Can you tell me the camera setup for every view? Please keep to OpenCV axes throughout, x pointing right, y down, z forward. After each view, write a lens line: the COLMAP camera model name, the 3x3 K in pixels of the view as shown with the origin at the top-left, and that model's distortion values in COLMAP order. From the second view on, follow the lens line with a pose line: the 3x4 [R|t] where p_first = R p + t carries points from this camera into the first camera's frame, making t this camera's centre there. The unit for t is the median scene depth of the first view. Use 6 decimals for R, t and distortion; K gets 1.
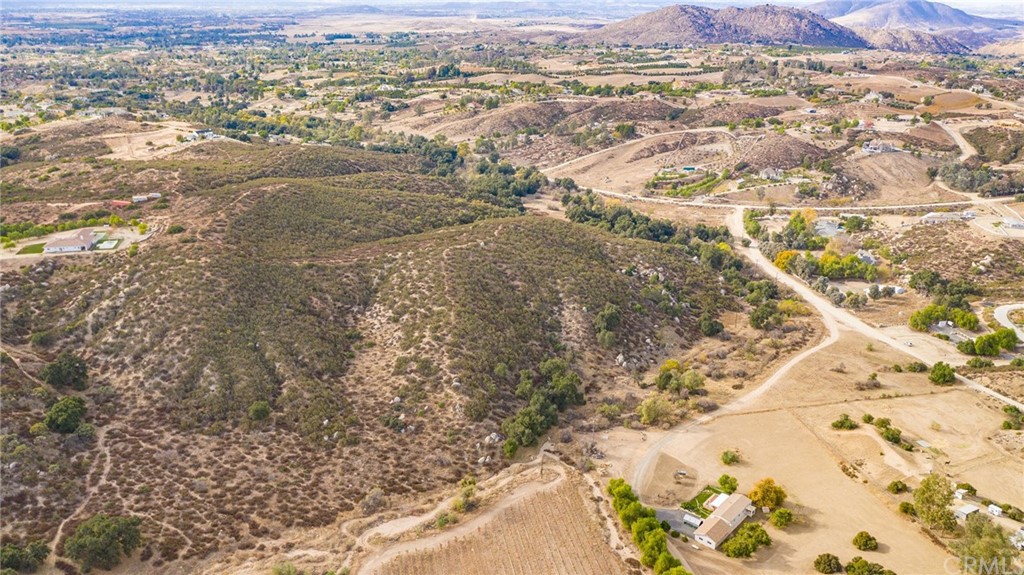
lens RADIAL K [[812.6, 0, 515.2], [0, 812.6, 290.4], [0, 0, 1]] dist [-0.005323, 0.003779]
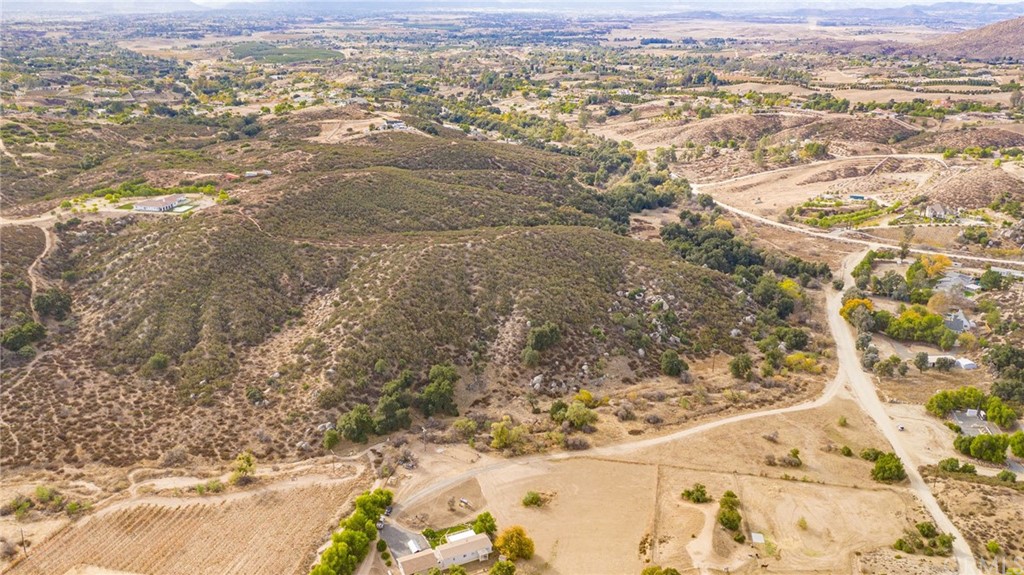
lens RADIAL K [[812.6, 0, 512.5], [0, 812.6, 283.7], [0, 0, 1]] dist [-0.005323, 0.003779]
pose [[0.916912, 0.134317, -0.375807, 0.245112], [-0.139350, 0.990146, 0.013894, -0.019861], [0.373970, 0.039629, 0.926594, 0.057123]]
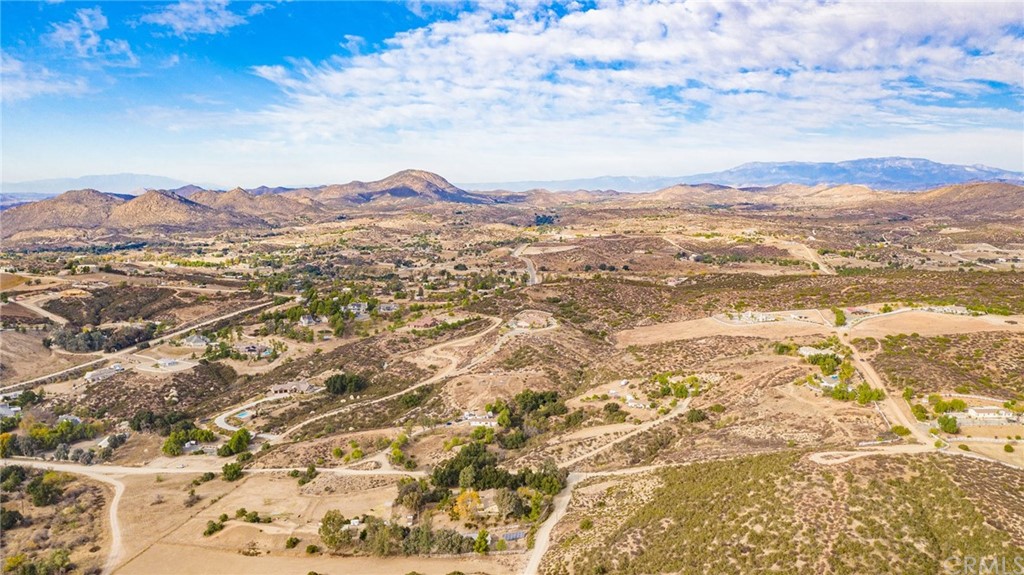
lens RADIAL K [[812.6, 0, 513.8], [0, 812.6, 287.9], [0, 0, 1]] dist [-0.005323, 0.003779]
pose [[0.392993, -0.121389, 0.911494, -0.216624], [0.318481, 0.947864, -0.011081, -0.007383], [-0.862627, 0.294648, 0.411165, 0.014086]]
